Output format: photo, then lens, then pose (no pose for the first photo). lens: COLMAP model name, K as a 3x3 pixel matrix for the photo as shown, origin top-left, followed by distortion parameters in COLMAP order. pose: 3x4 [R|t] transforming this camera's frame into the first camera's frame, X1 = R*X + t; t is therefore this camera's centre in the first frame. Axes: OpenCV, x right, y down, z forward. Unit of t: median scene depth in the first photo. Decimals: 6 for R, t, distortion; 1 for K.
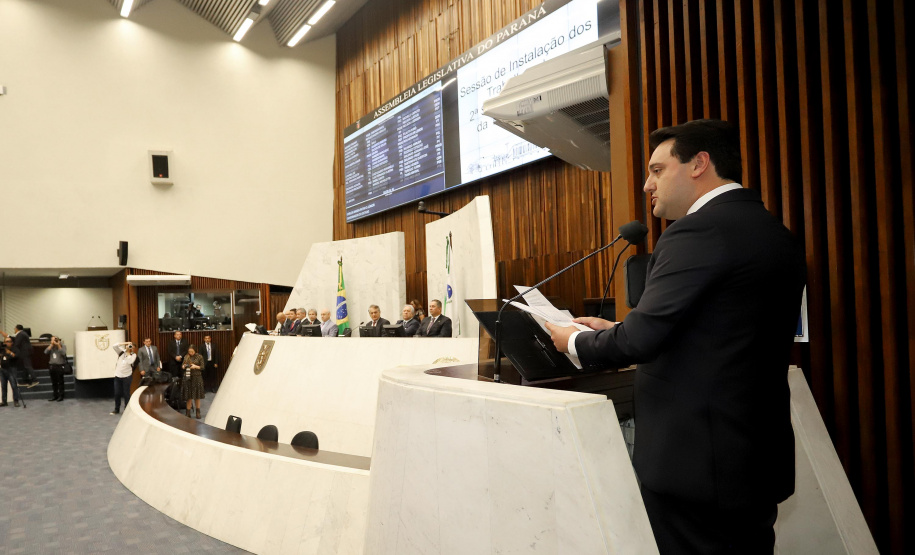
lens RADIAL K [[525.7, 0, 360.8], [0, 525.7, 310.7], [0, 0, 1]] dist [-0.003761, 0.001389]
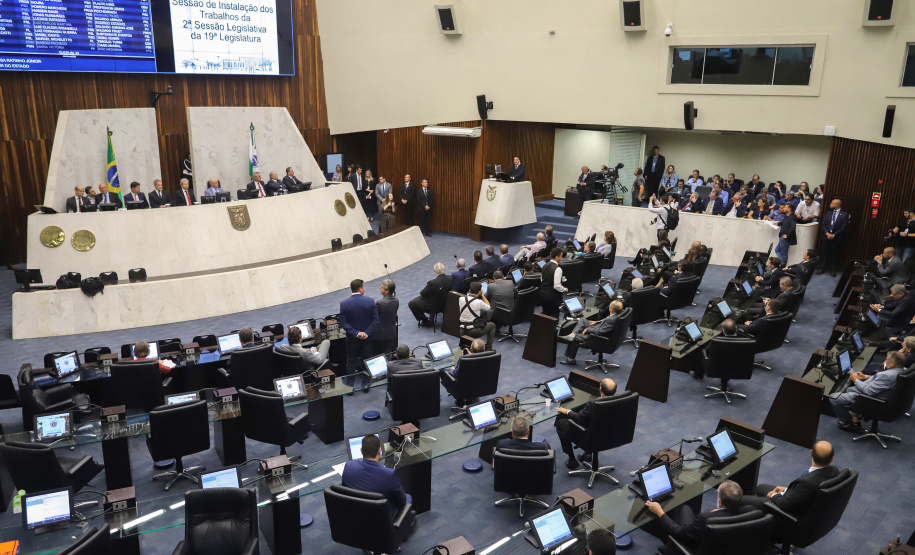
lens RADIAL K [[662.4, 0, 456.0], [0, 662.4, 286.7], [0, 0, 1]] dist [-0.078970, 0.034602]
pose [[-0.216377, -0.257190, 0.941825, -1.673579], [-0.024220, 0.965795, 0.258172, -0.164927], [-0.976009, 0.033051, -0.215205, 0.700845]]
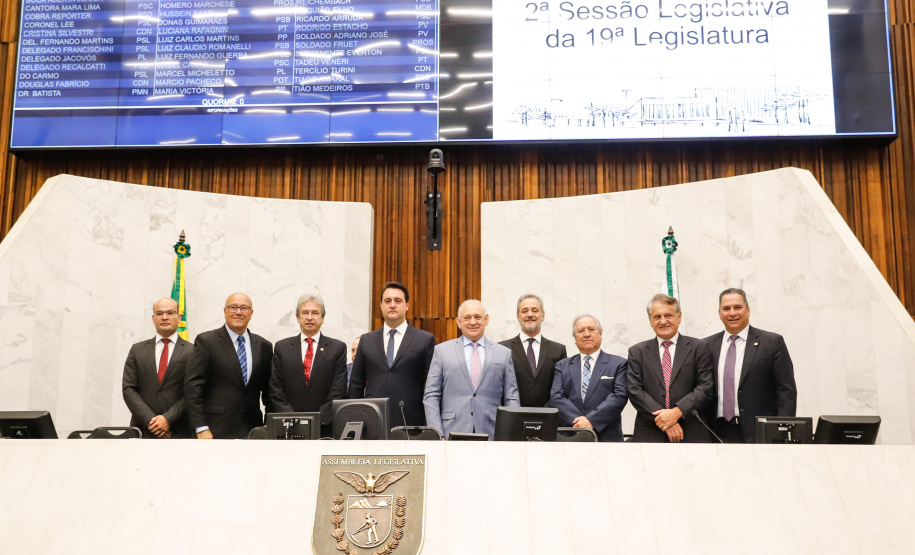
lens RADIAL K [[962.8, 0, 440.4], [0, 962.8, 296.5], [0, 0, 1]] dist [-0.012354, 0.000000]
pose [[0.586853, 0.185280, 0.788210, -0.481911], [-0.035993, 0.978474, -0.203206, 0.066037], [-0.808893, 0.090882, 0.580889, 0.578693]]
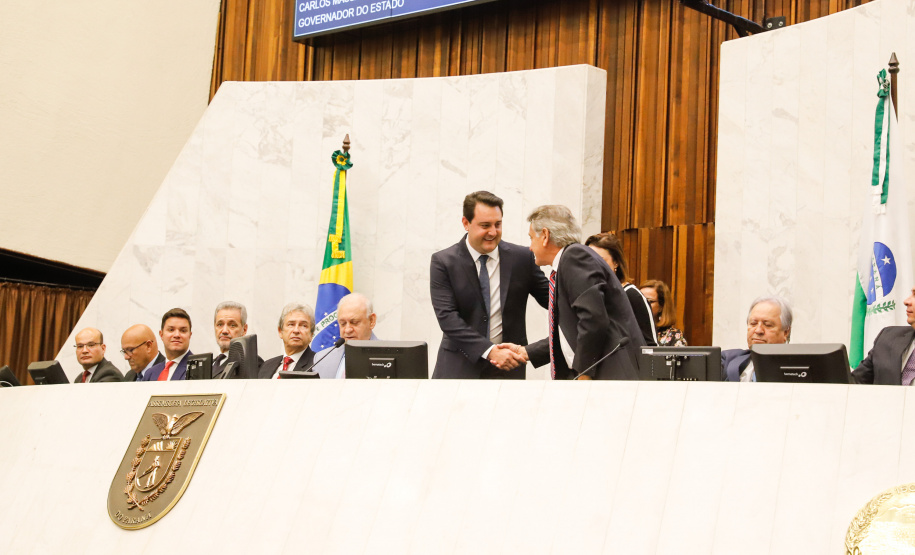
lens RADIAL K [[1856.4, 0, 430.1], [0, 1856.4, 250.3], [0, 0, 1]] dist [0.171215, 0.000000]
pose [[0.968533, 0.106238, 0.225074, -0.230316], [-0.079231, 0.988884, -0.125822, 0.077923], [-0.235939, 0.104030, 0.966183, 0.100026]]
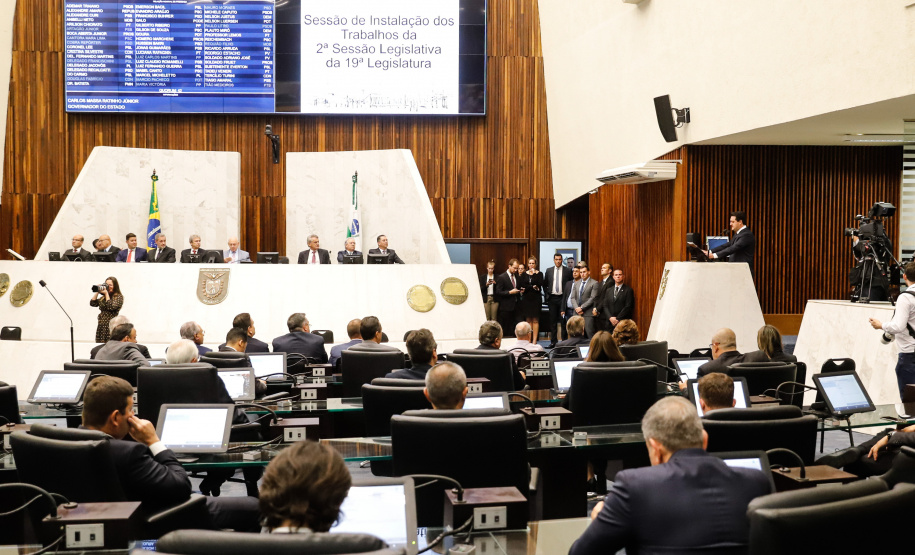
lens RADIAL K [[962.8, 0, 500.5], [0, 962.8, 278.7], [0, 0, 1]] dist [-0.012354, 0.000000]
pose [[0.530335, 0.008952, 0.847741, -1.146225], [-0.033314, 0.999392, 0.010287, 0.035449], [-0.847133, -0.033697, 0.530311, -0.271688]]
